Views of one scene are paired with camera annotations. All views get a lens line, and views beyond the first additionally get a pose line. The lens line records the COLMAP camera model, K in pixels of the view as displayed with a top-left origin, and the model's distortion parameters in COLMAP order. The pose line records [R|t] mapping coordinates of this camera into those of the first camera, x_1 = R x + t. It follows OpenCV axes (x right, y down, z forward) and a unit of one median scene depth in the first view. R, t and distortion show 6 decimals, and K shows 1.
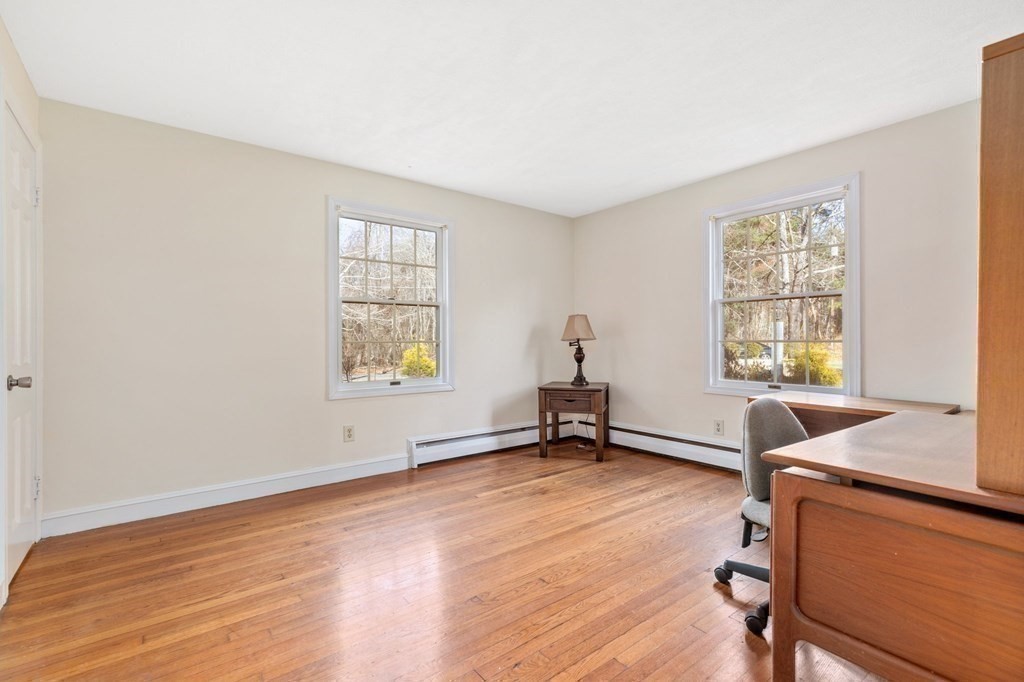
lens RADIAL K [[463.9, 0, 505.6], [0, 463.9, 339.7], [0, 0, 1]] dist [0.005549, -0.000519]
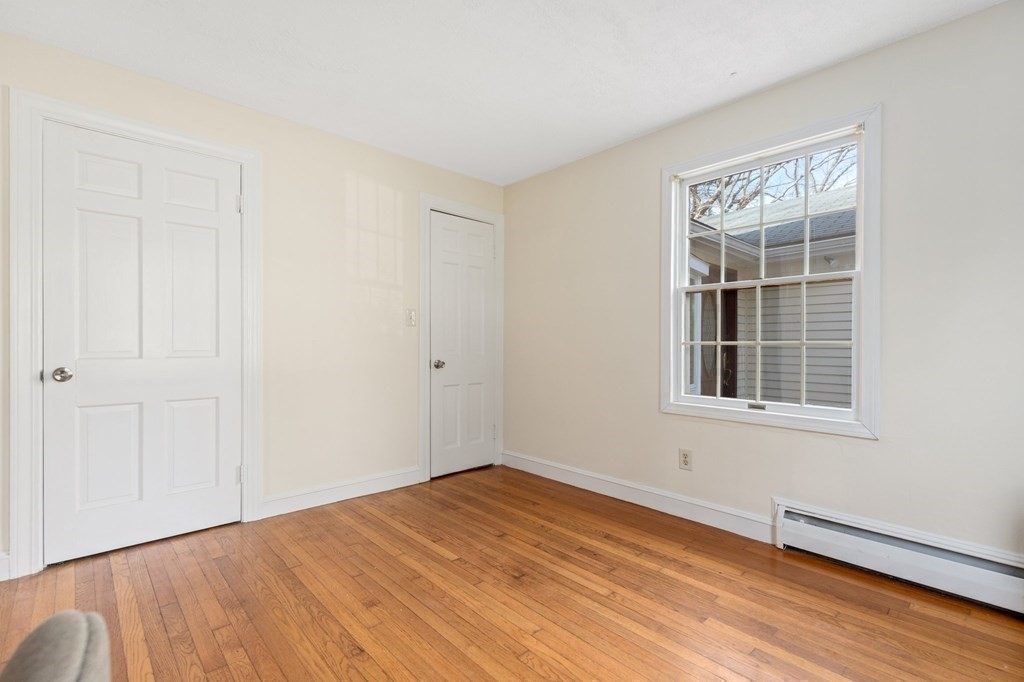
lens RADIAL K [[463.9, 0, 516.9], [0, 463.9, 346.2], [0, 0, 1]] dist [0.005549, -0.000519]
pose [[0.092589, 0.014579, -0.995598, 0.453099], [-0.000743, 0.999894, 0.014573, -0.001600], [0.995704, -0.000610, 0.092590, 0.696525]]
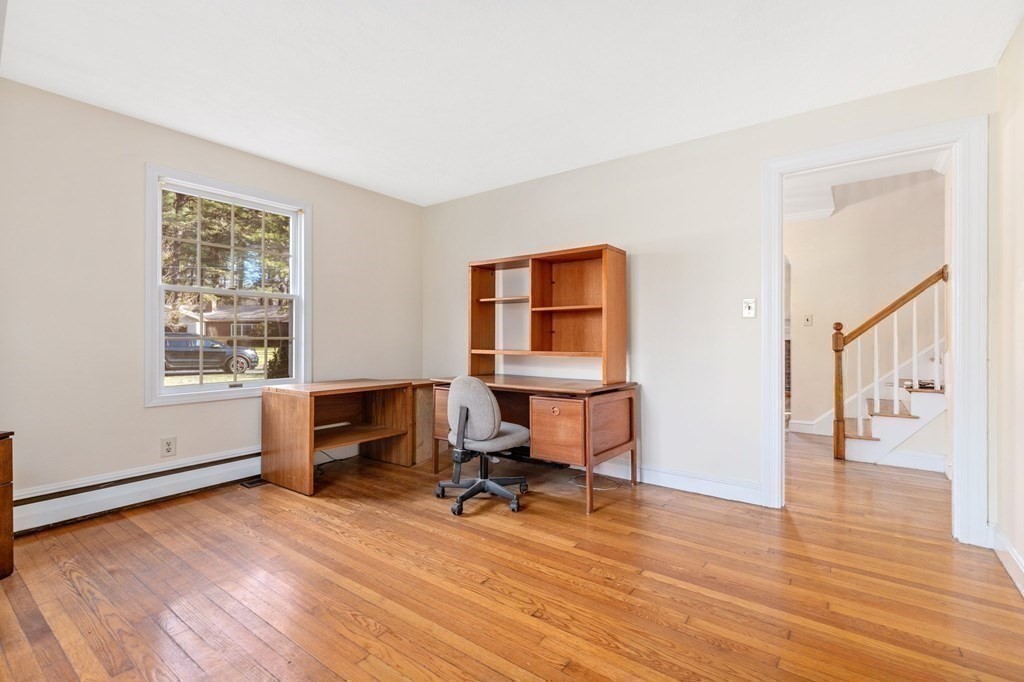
lens RADIAL K [[463.9, 0, 520.5], [0, 463.9, 337.9], [0, 0, 1]] dist [0.005549, -0.000519]
pose [[-0.285268, -0.001266, 0.958447, -0.548070], [-0.002209, 0.999997, 0.000663, 0.000363], [-0.958445, -0.001929, -0.285270, 0.748938]]
